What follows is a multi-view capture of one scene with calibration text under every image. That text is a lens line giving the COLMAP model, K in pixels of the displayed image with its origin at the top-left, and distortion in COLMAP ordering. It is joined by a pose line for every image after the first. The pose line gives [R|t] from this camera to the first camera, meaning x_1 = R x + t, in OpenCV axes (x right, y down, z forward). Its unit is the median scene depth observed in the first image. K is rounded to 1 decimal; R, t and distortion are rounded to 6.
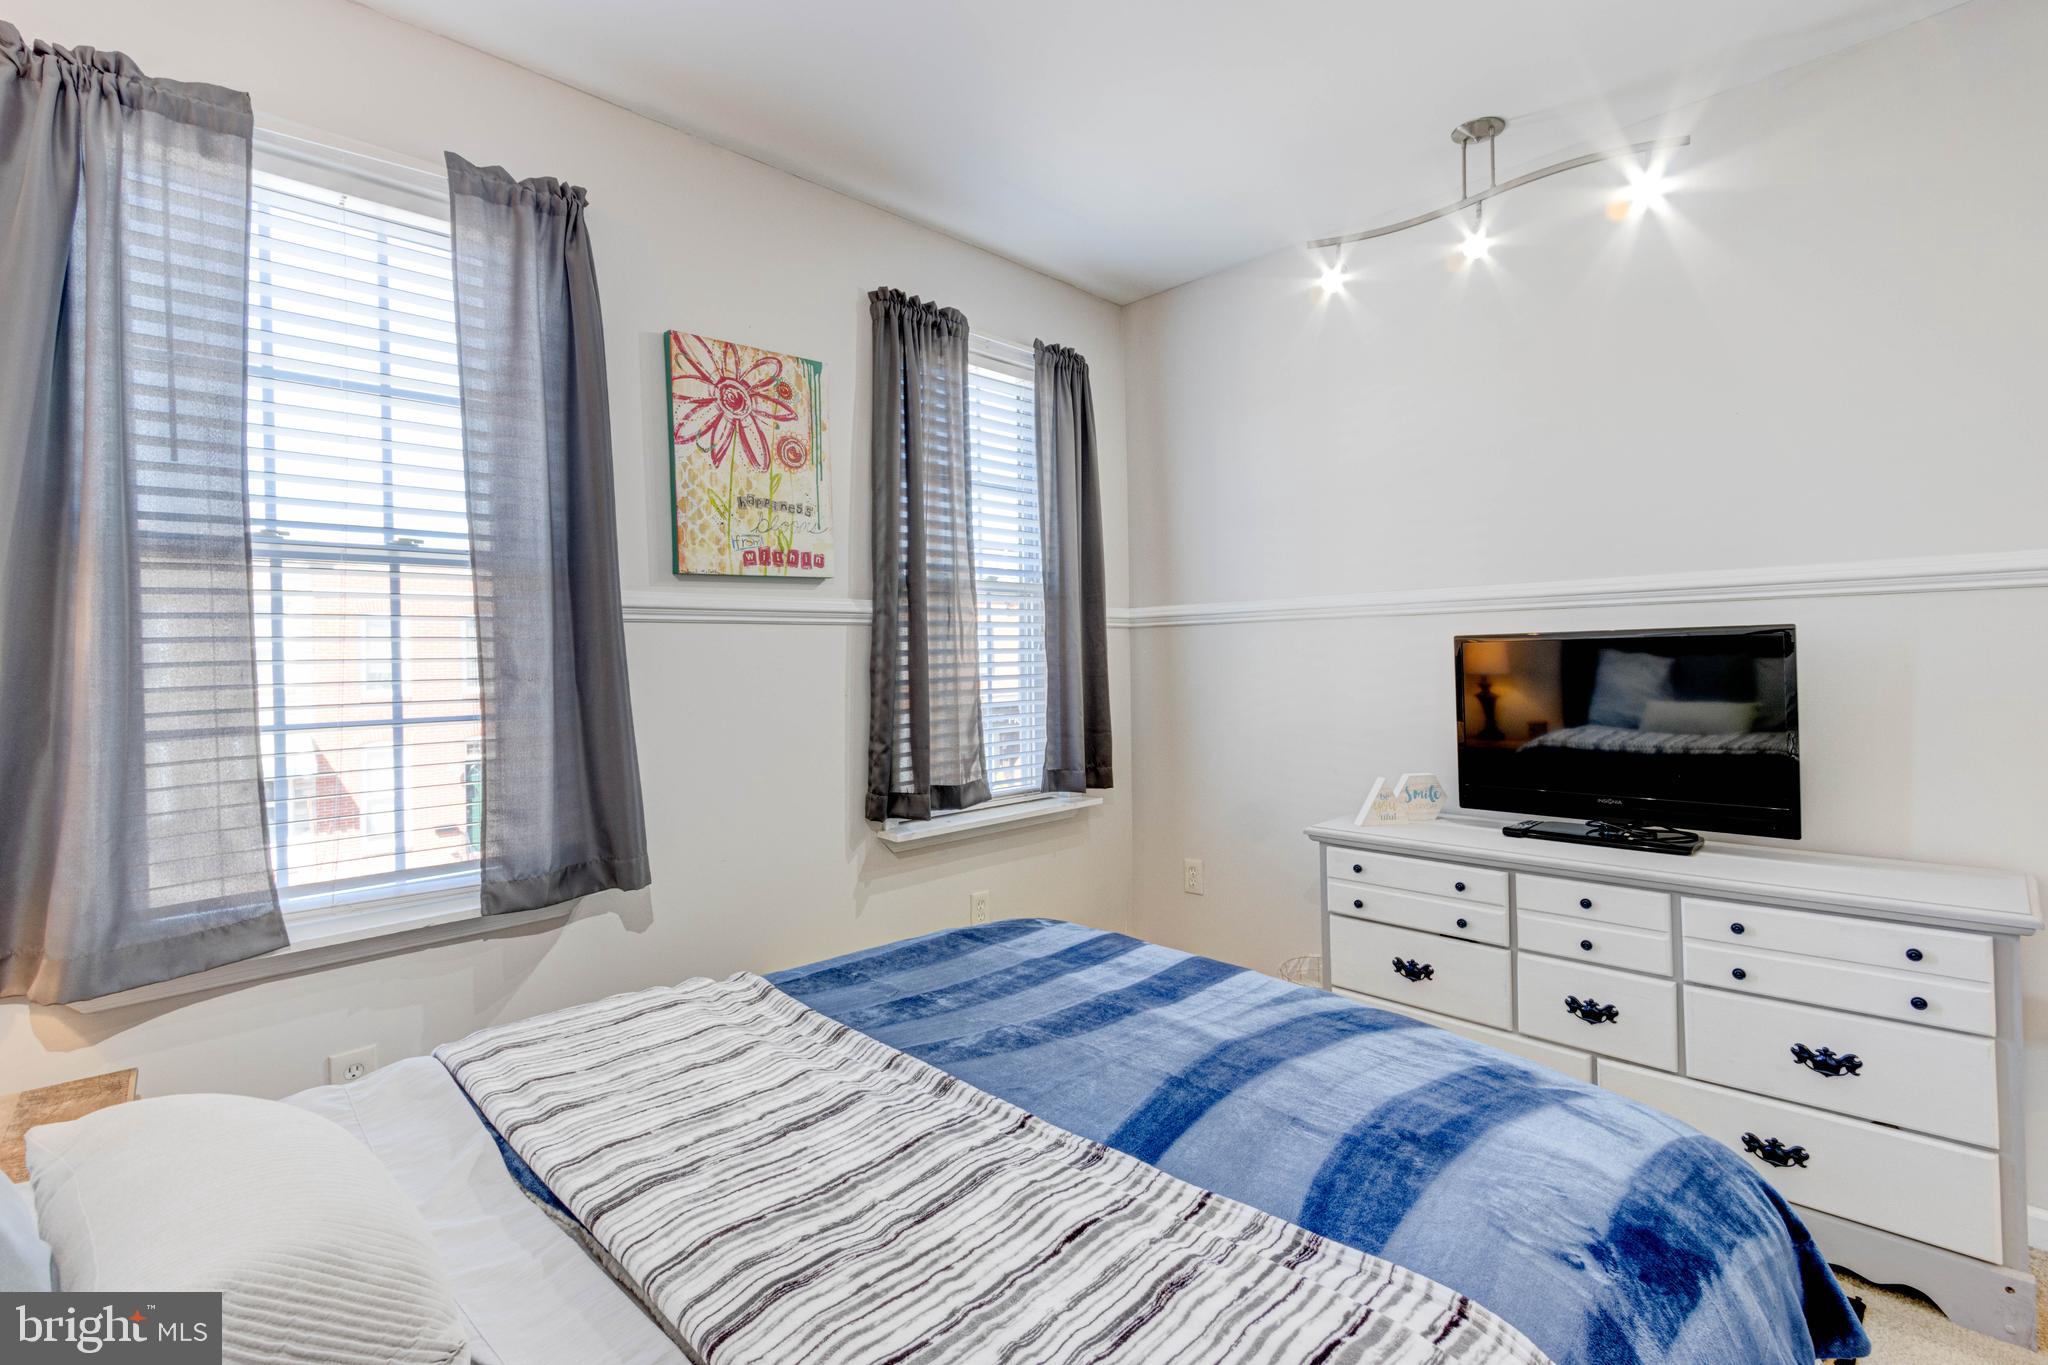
lens RADIAL K [[938.1, 0, 1032.1], [0, 938.1, 661.2], [0, 0, 1]] dist [0.008910, -0.003127]
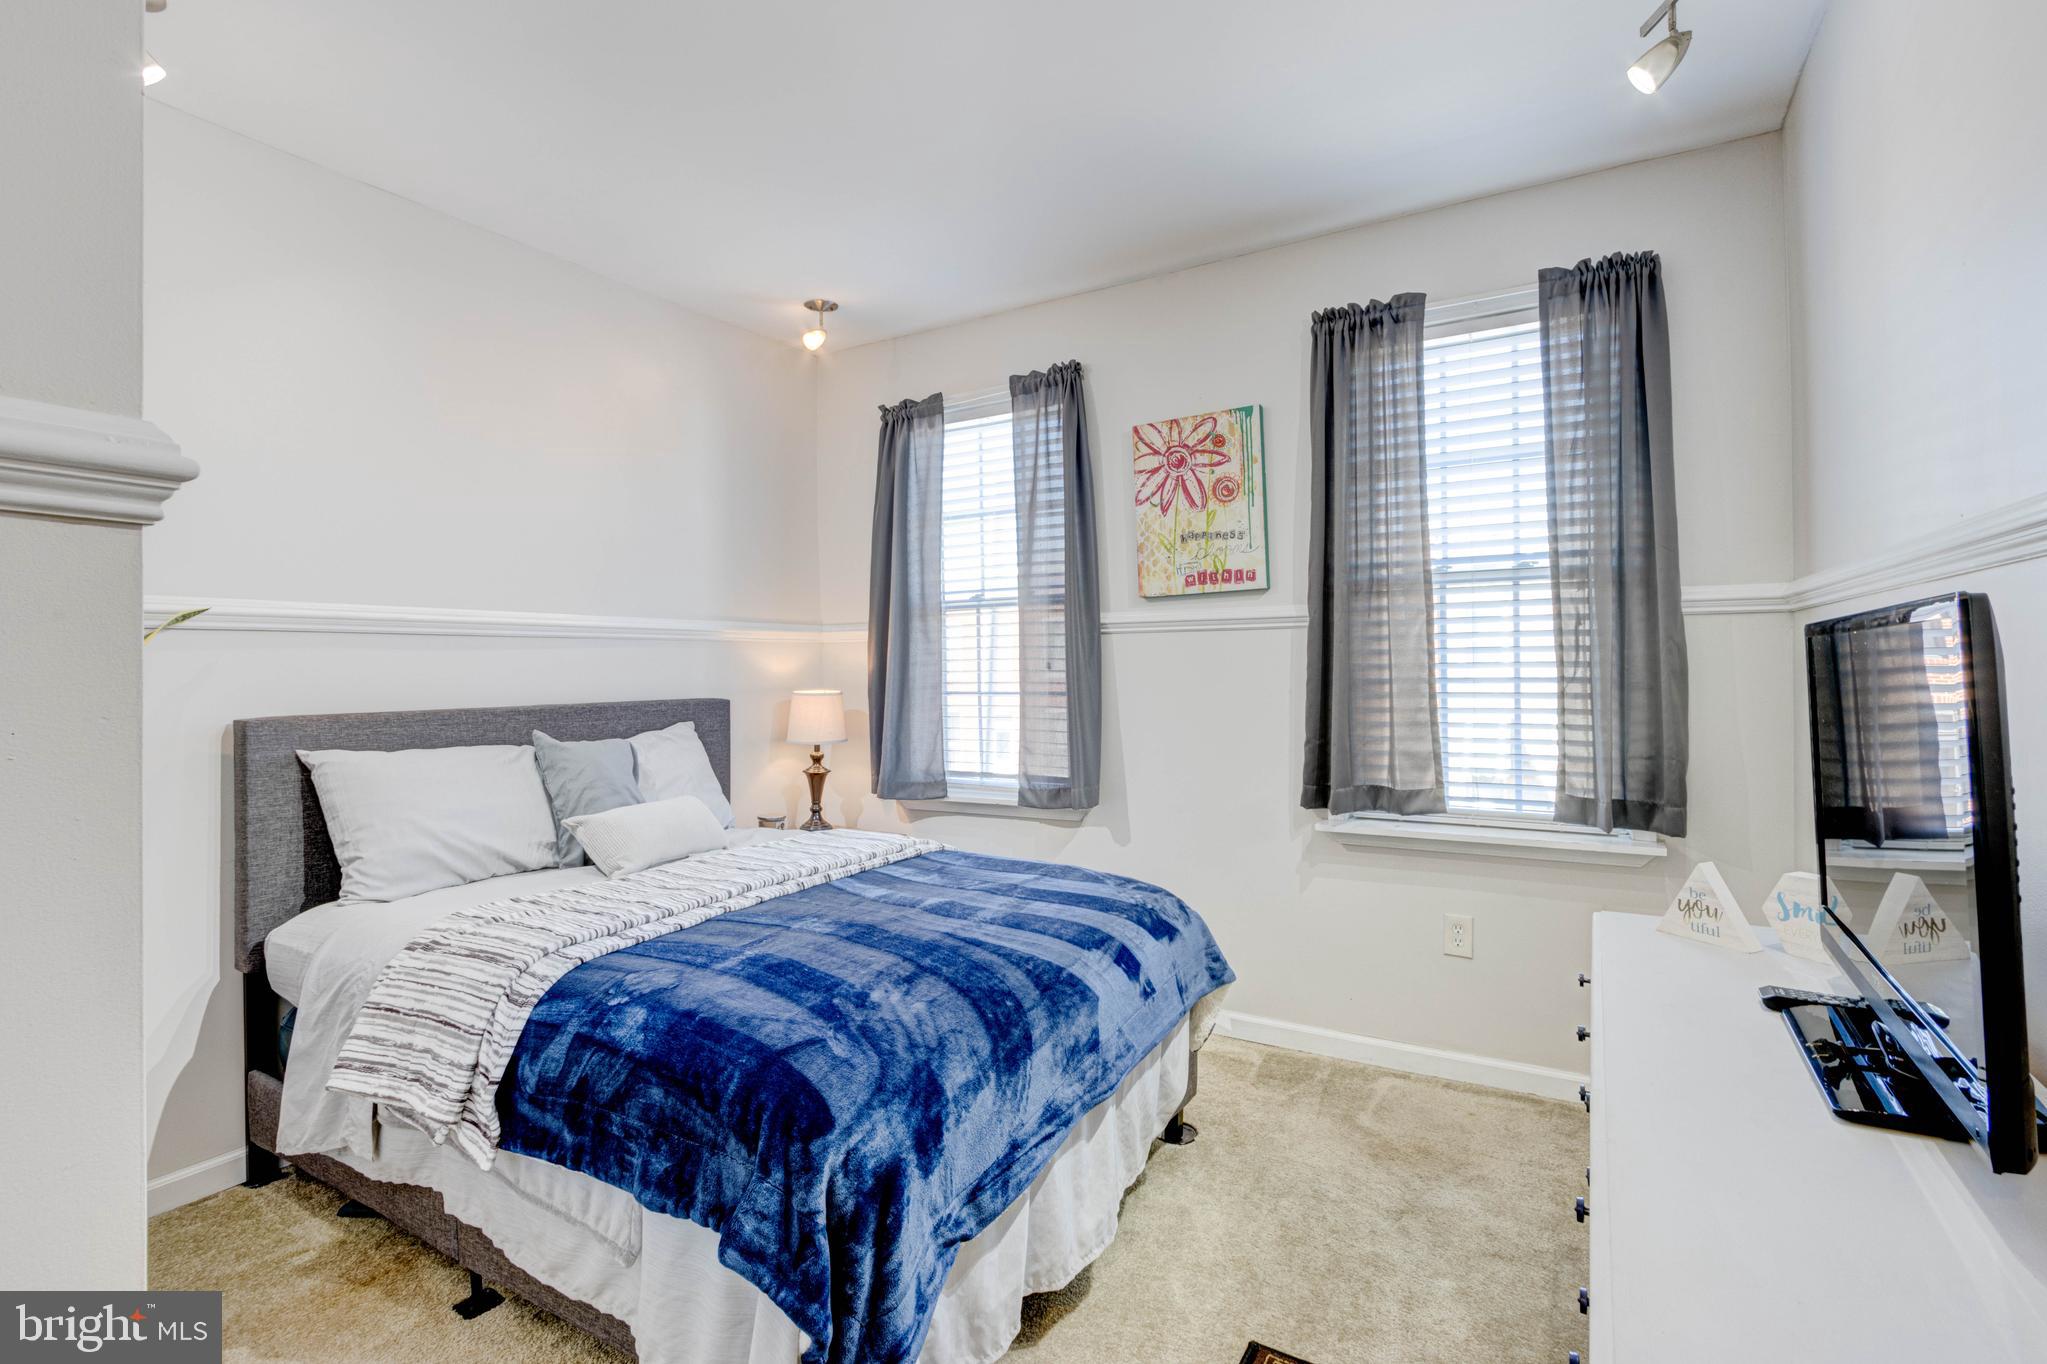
lens RADIAL K [[937.6, 0, 1031.6], [0, 937.6, 660.7], [0, 0, 1]] dist [0.008910, -0.003127]
pose [[0.260444, 0.001186, -0.965488, 0.870570], [-0.003752, 0.999993, 0.000216, 0.000380], [0.965482, 0.003567, 0.260447, 0.450719]]
